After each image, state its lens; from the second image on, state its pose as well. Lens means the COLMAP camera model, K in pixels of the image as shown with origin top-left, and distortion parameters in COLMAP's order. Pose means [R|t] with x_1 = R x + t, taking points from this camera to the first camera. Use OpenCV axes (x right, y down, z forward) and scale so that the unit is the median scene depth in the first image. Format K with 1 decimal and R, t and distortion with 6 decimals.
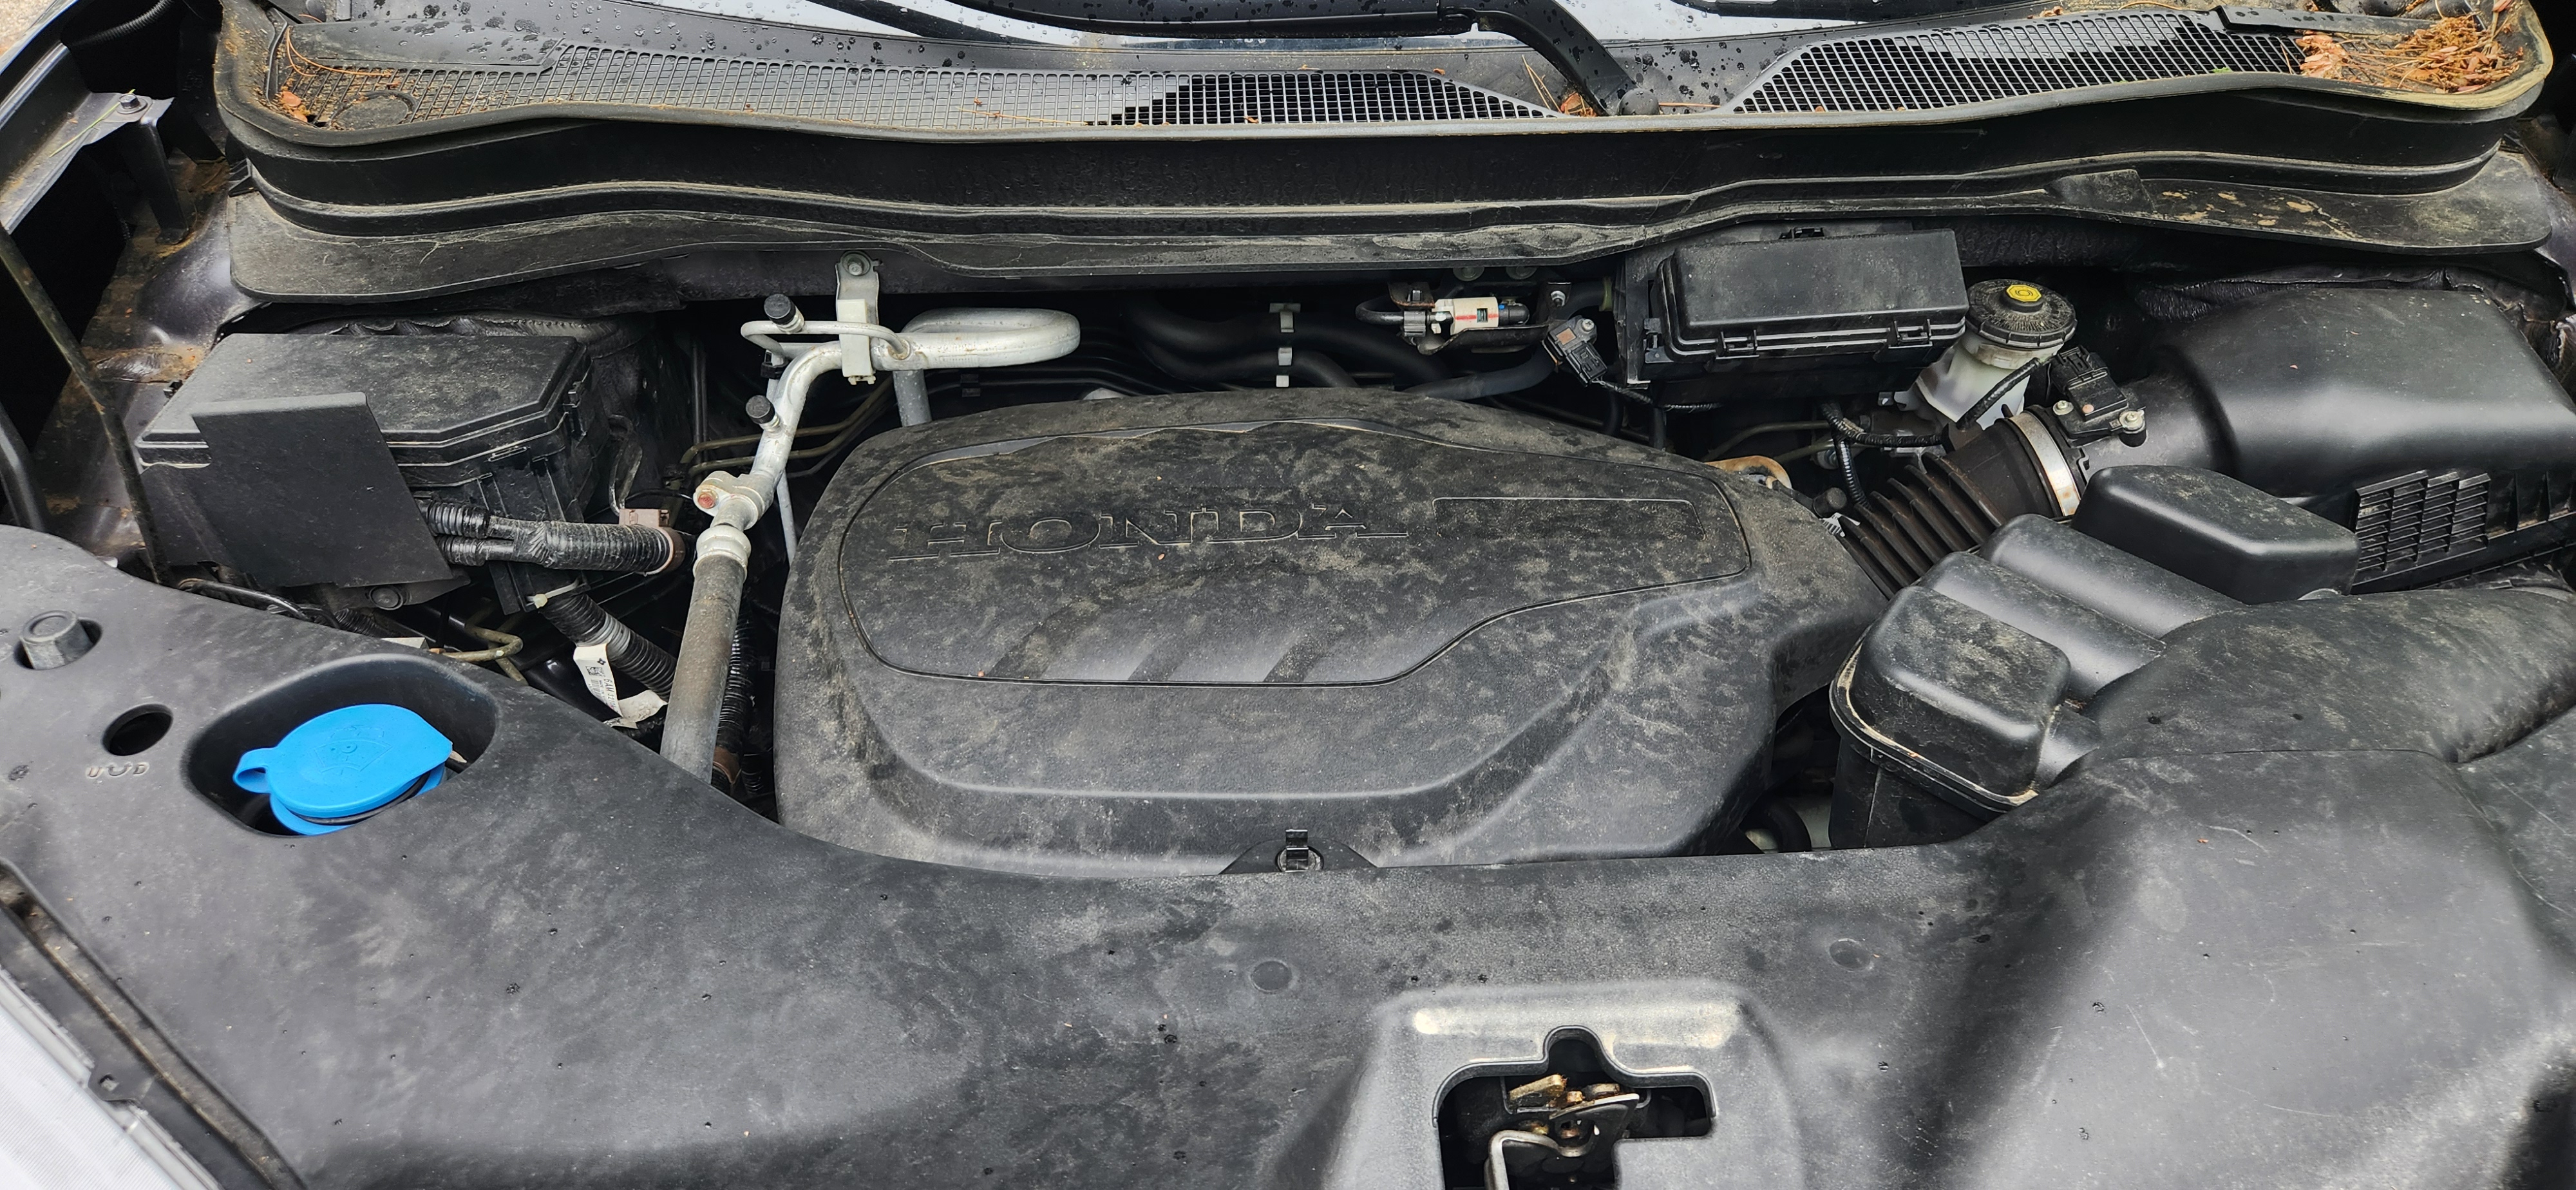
lens RADIAL K [[1736.1, 0, 1244.6], [0, 1736.1, 589.6], [0, 0, 1]] dist [0.063375, -0.060248]
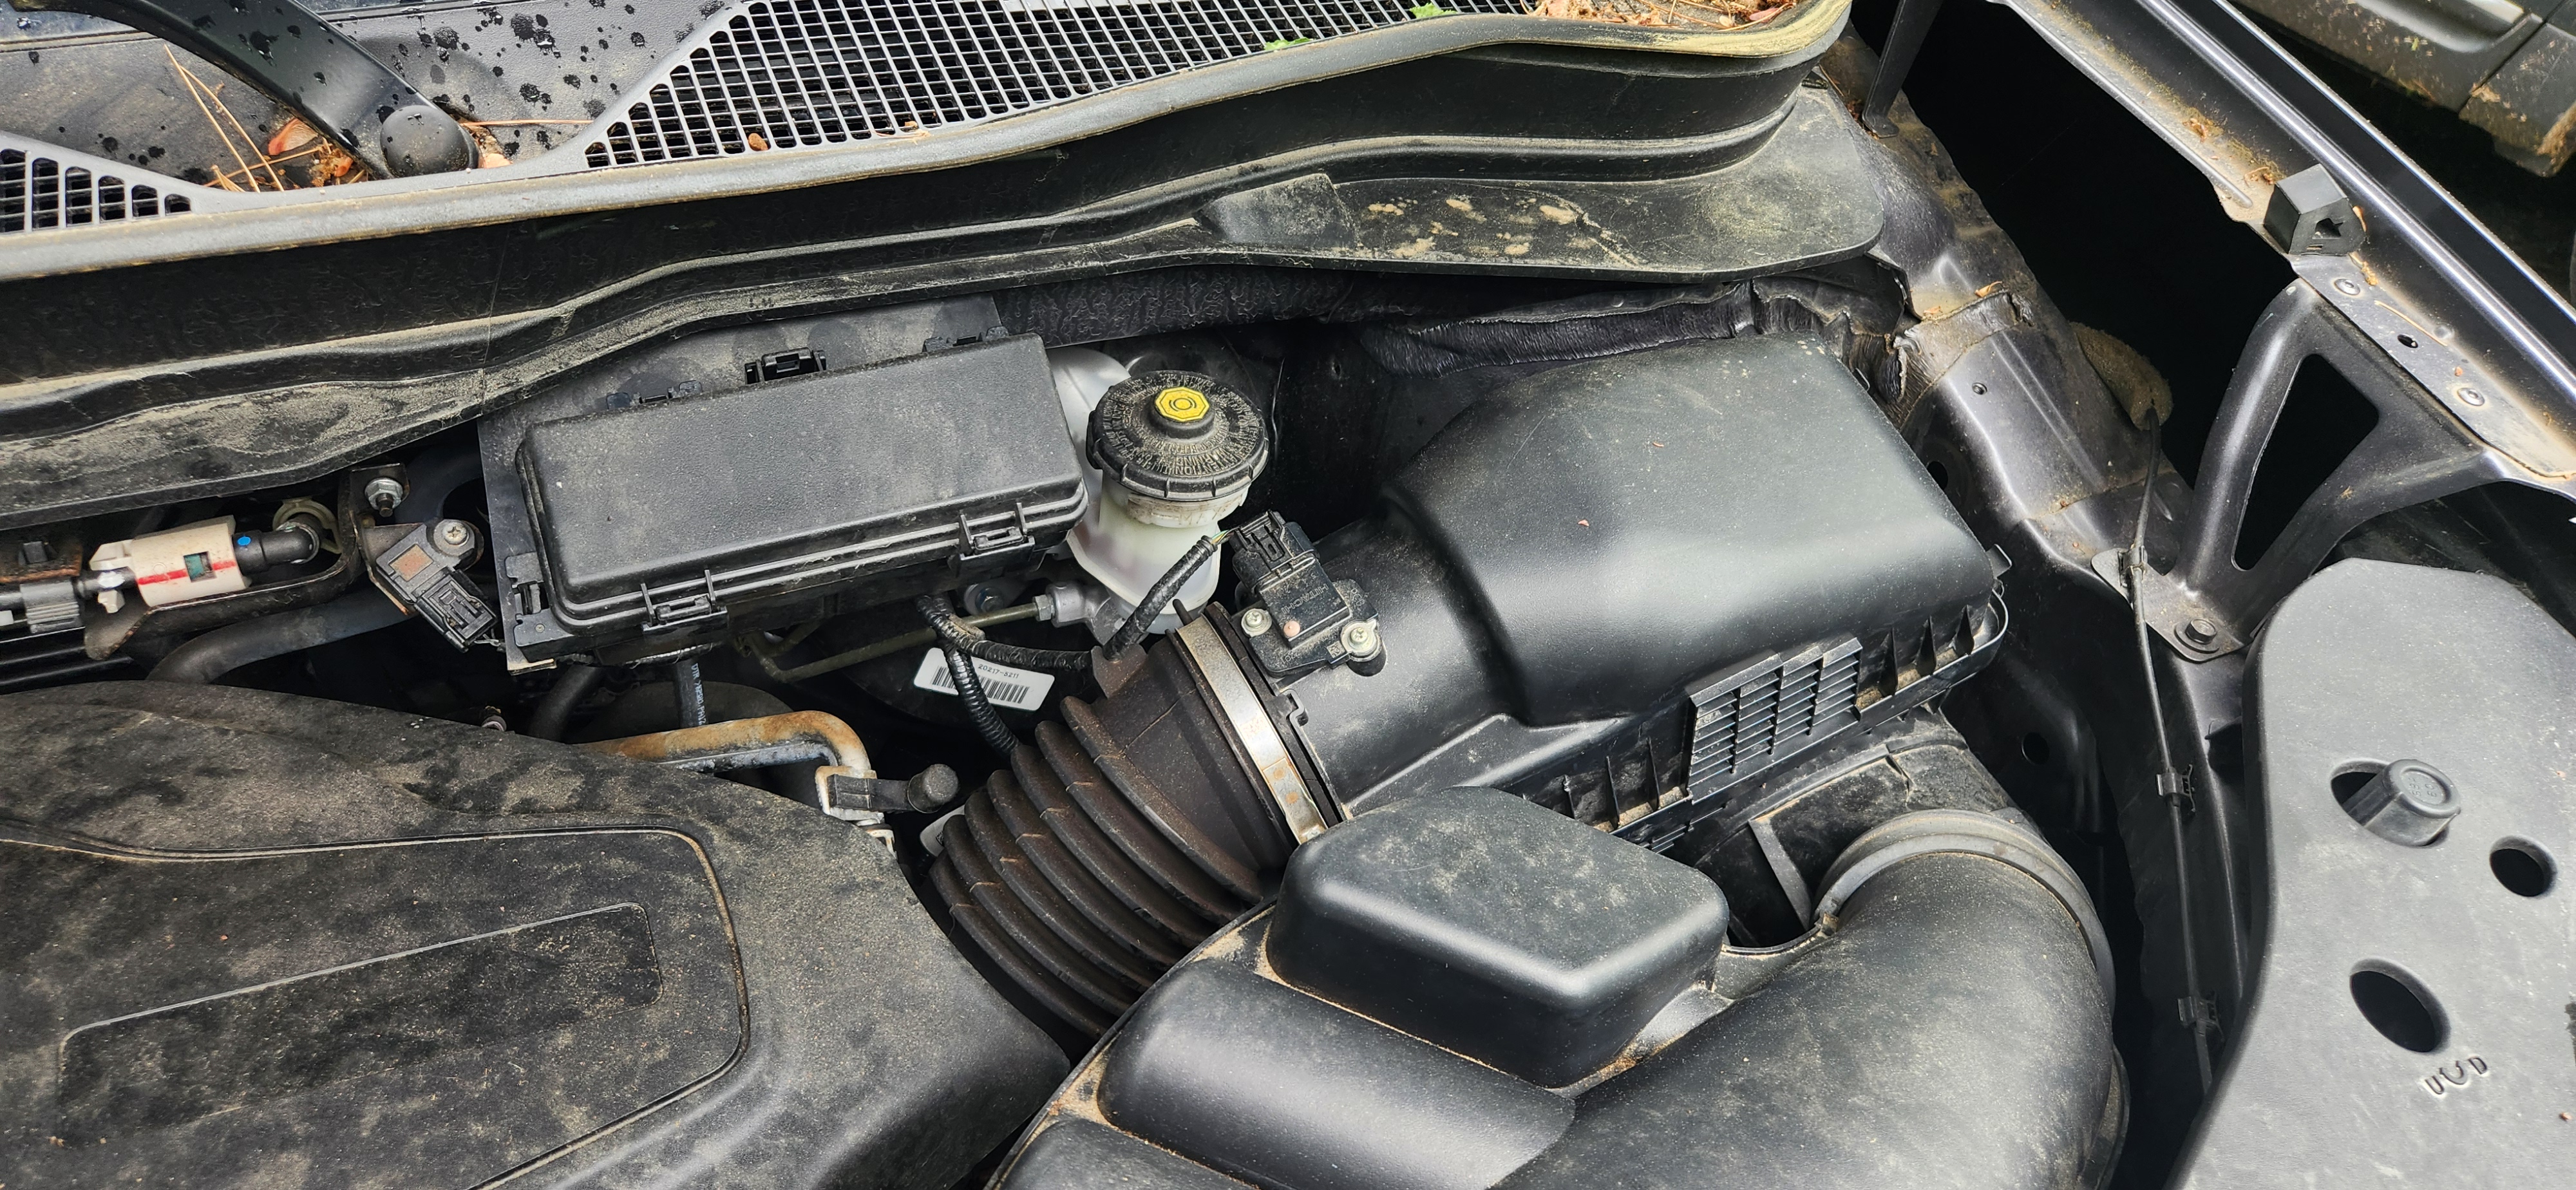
lens RADIAL K [[1736.1, 0, 1244.6], [0, 1736.1, 589.6], [0, 0, 1]] dist [0.063375, -0.060248]
pose [[0.931146, -0.170602, 0.322276, 0.269904], [0.137405, 0.982815, 0.123265, -0.183886], [-0.337767, -0.070495, 0.938586, 0.442247]]
